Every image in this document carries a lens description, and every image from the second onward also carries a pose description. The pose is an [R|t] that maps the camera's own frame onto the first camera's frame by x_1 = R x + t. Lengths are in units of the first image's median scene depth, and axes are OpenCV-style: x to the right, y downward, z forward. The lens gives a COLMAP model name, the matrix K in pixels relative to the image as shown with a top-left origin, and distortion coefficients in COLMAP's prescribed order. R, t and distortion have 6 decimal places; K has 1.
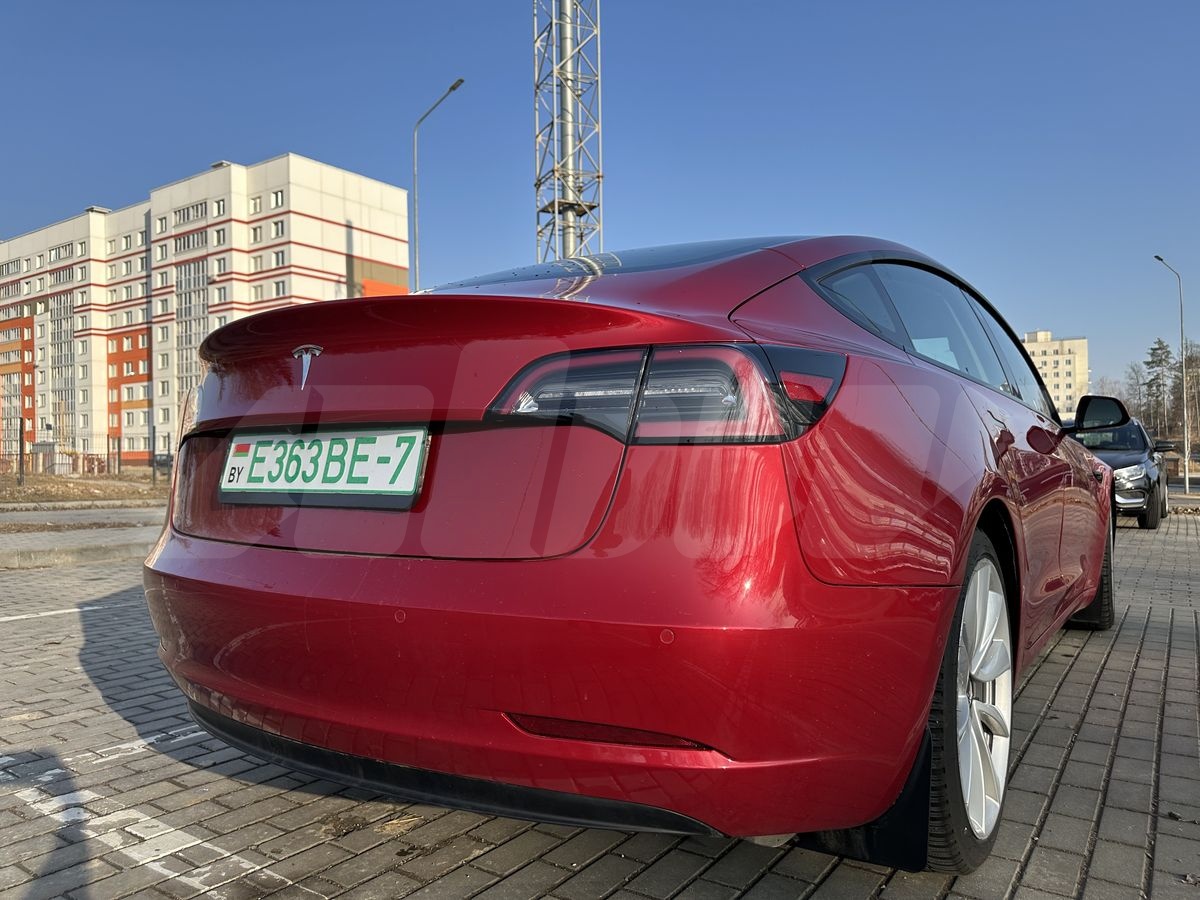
lens RADIAL K [[844.7, 0, 596.9], [0, 844.7, 452.3], [0, 0, 1]] dist [0.029287, -0.044715]
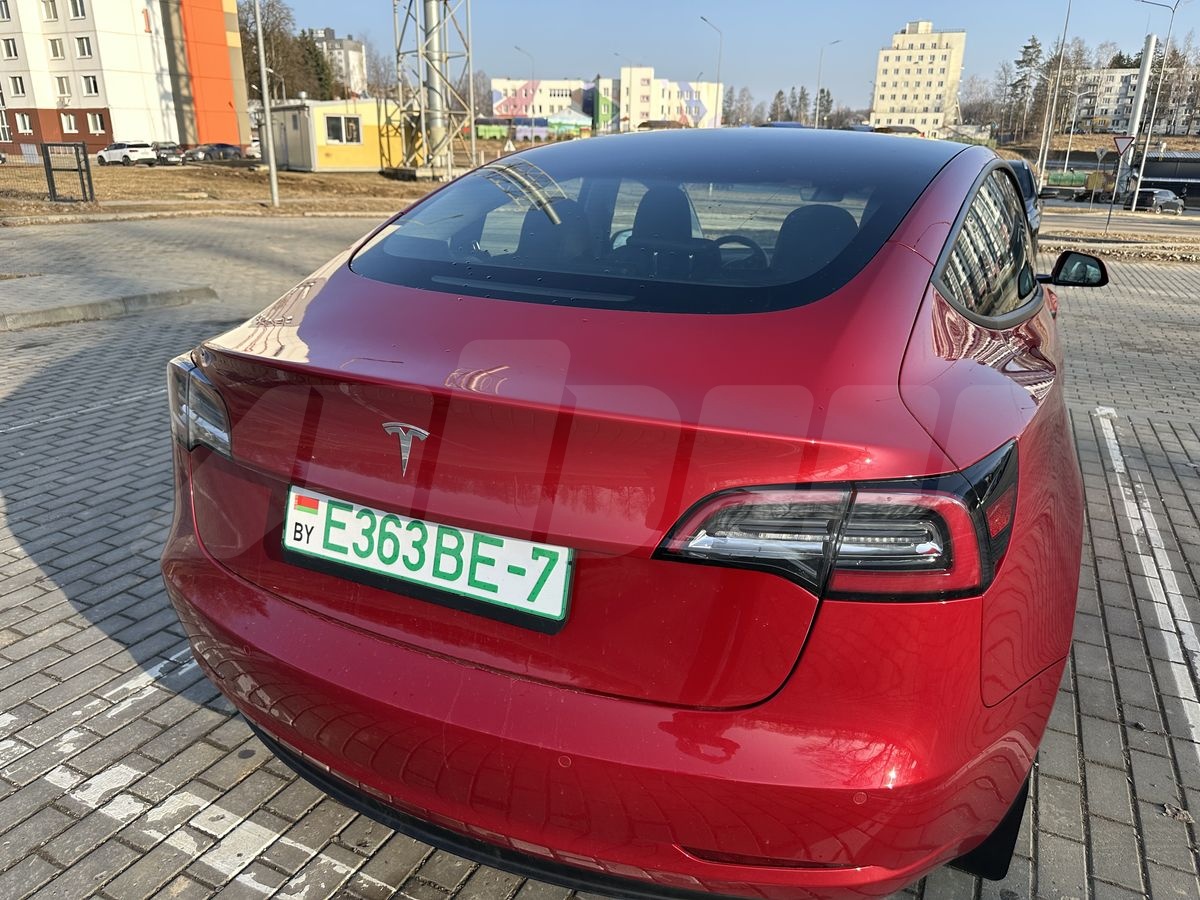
lens RADIAL K [[844.7, 0, 596.9], [0, 844.7, 452.3], [0, 0, 1]] dist [0.029287, -0.044715]
pose [[0.988780, -0.026094, 0.147082, -0.169020], [-0.024643, 0.942640, 0.332899, -0.230173], [-0.147332, -0.332788, 0.931421, 0.117188]]
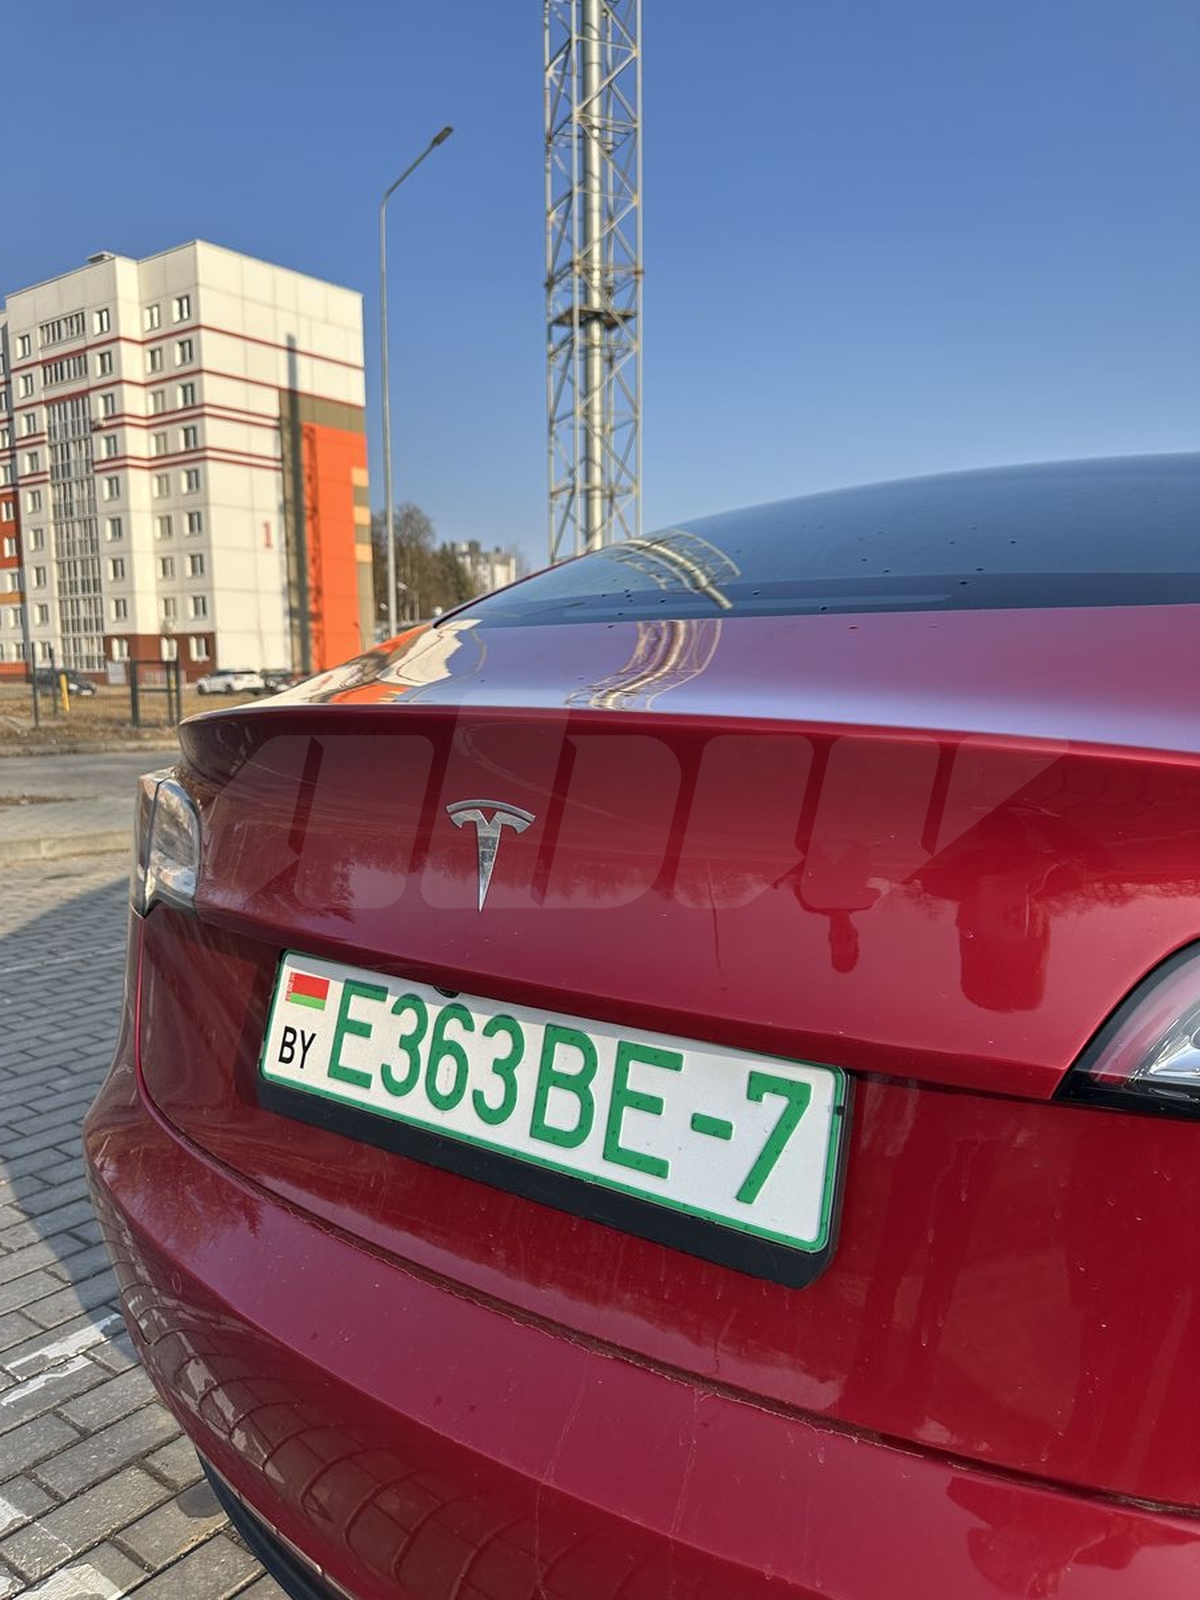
lens RADIAL K [[1156.9, 0, 590.4], [0, 1156.9, 795.9], [0, 0, 1]] dist [-0.006199, -0.002687]
pose [[0.999485, 0.006448, -0.031437, -0.166878], [-0.002908, 0.993772, 0.111394, -0.116264], [0.031960, -0.111245, 0.993279, 0.271594]]
